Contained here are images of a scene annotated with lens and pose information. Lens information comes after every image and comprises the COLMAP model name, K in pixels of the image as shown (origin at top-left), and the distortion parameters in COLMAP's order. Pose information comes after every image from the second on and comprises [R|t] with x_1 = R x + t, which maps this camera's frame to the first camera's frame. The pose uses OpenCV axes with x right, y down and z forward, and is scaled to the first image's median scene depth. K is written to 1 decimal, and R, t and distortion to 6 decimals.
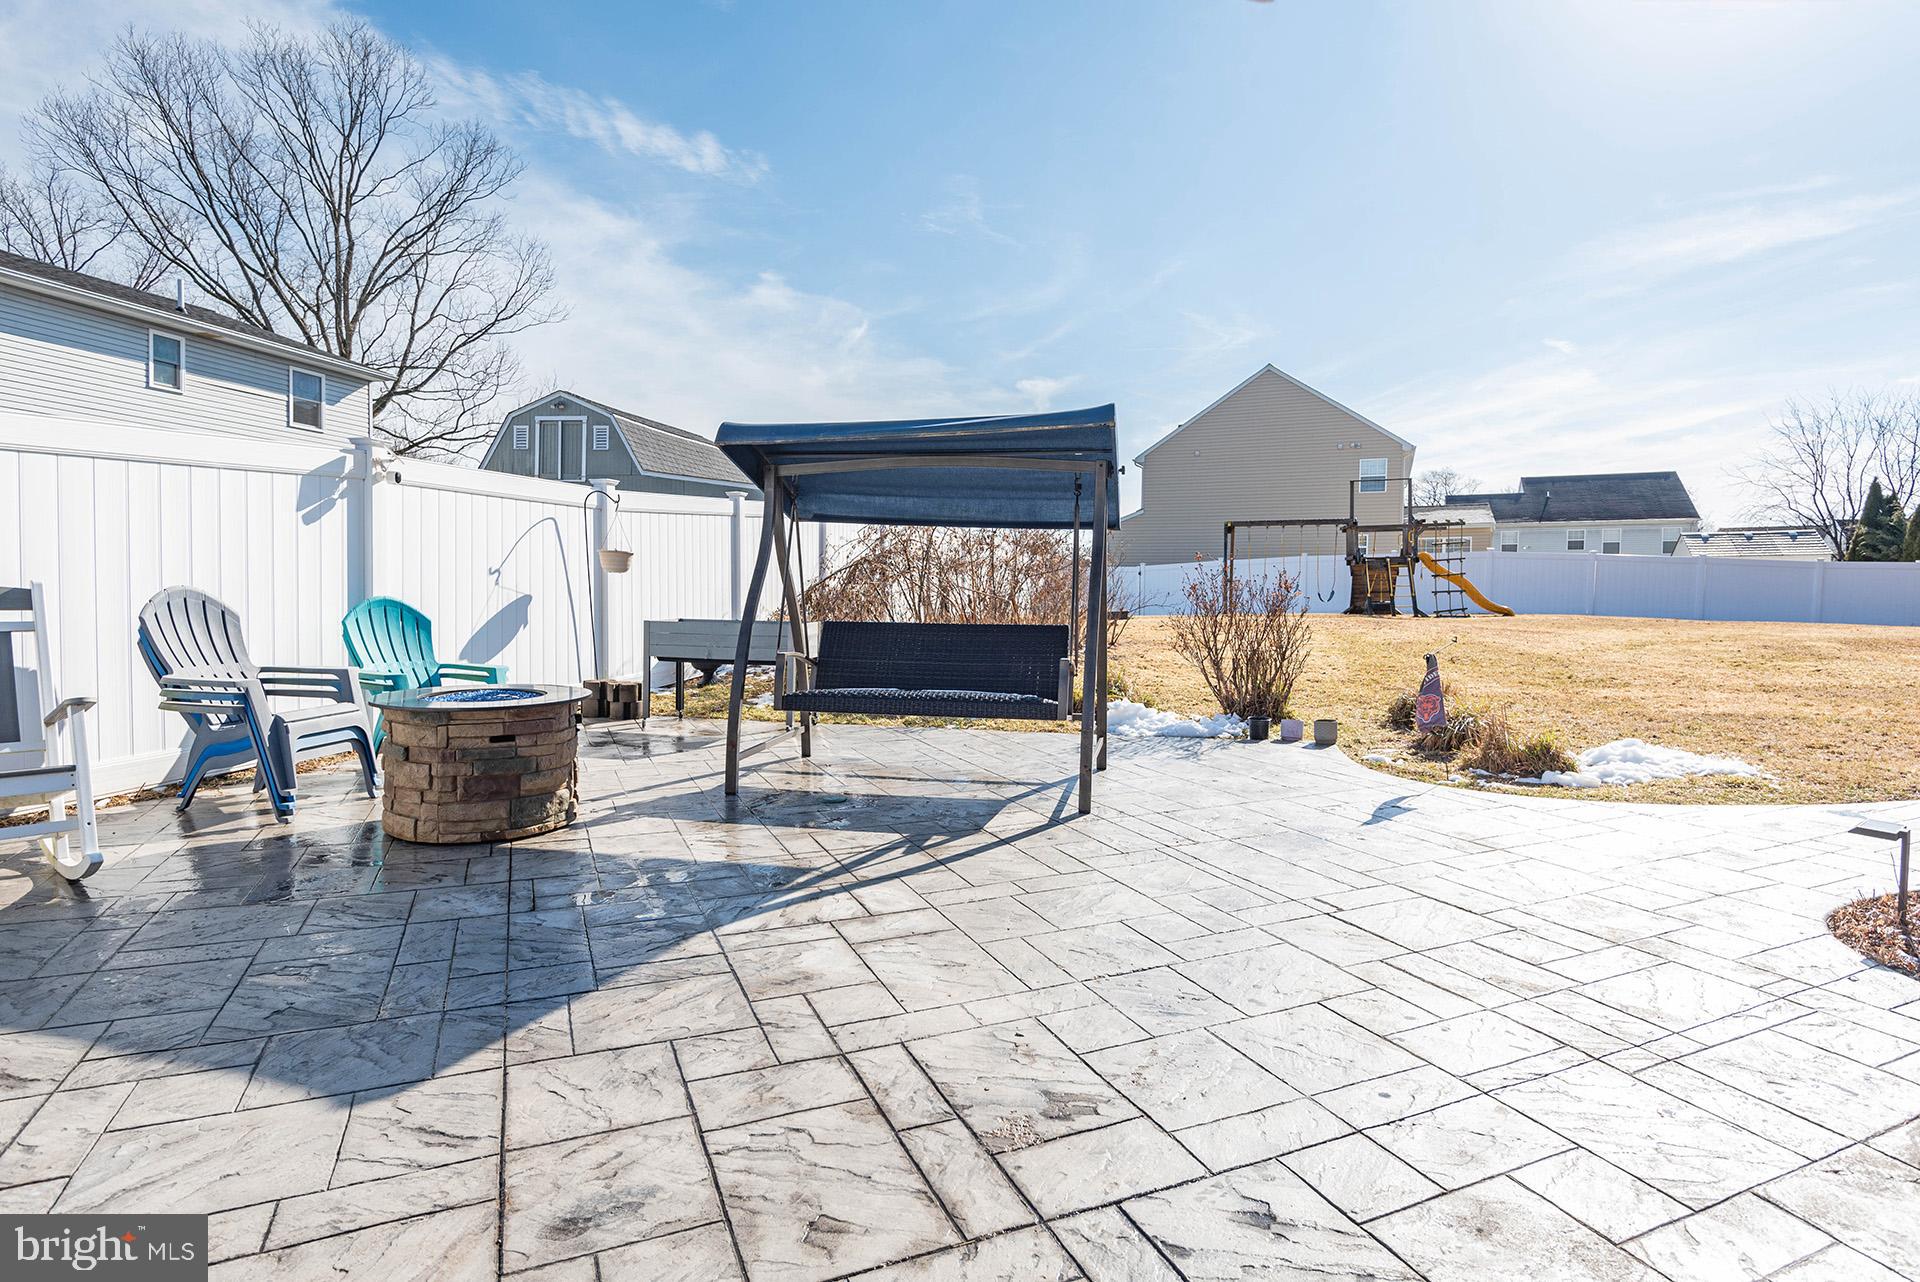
lens RADIAL K [[921.1, 0, 953.1], [0, 921.1, 626.4], [0, 0, 1]] dist [0.030056, 0.000065]
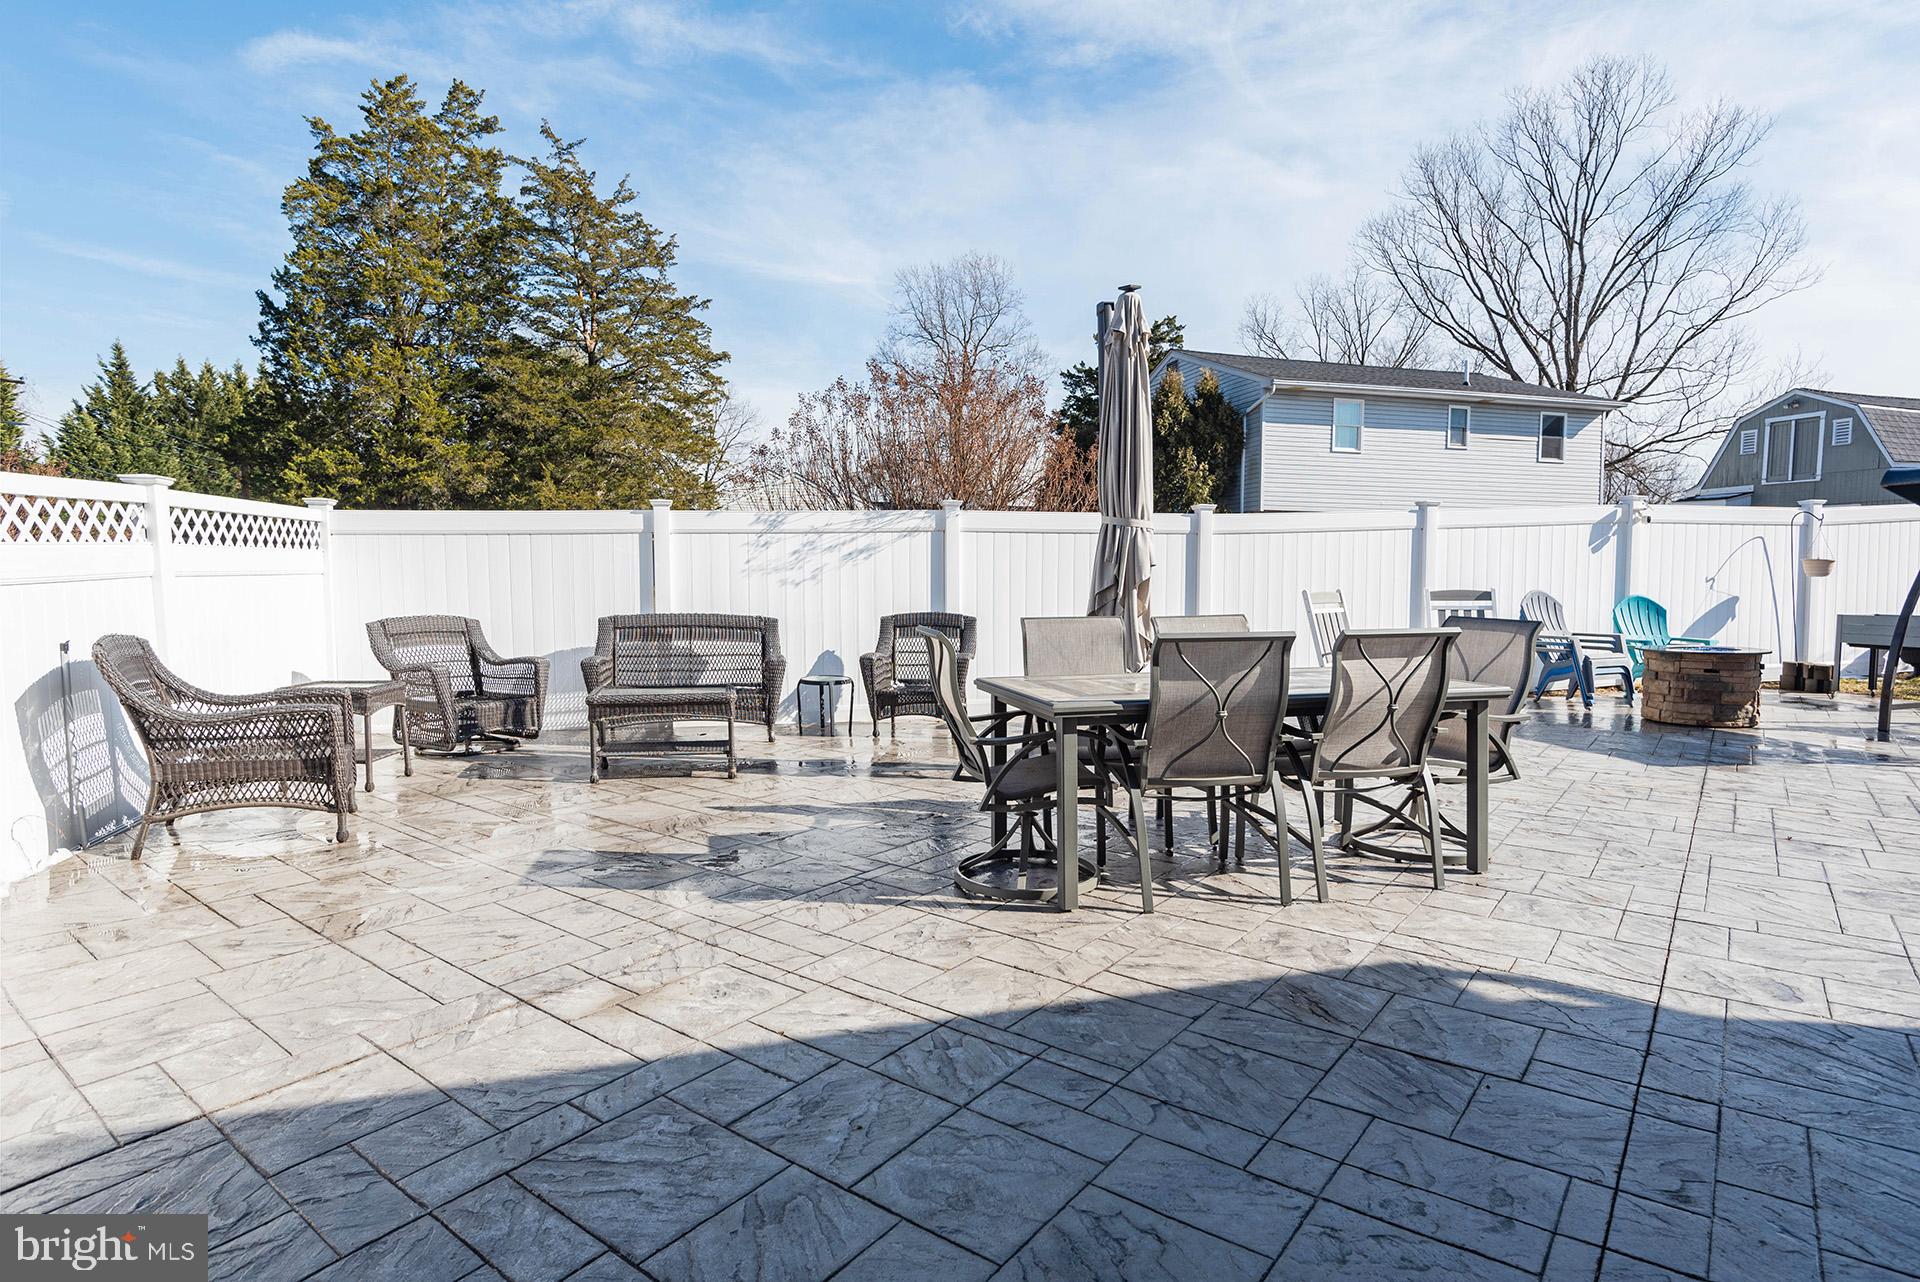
lens RADIAL K [[1028.0, 0, 960.0], [0, 1028.0, 641.0], [0, 0, 1]] dist [0.035634, -0.040527]
pose [[0.464057, 0.033762, -0.885162, 0.158567], [-0.030590, 0.999288, 0.022078, 0.015696], [0.885277, 0.016832, 0.464760, -0.316278]]
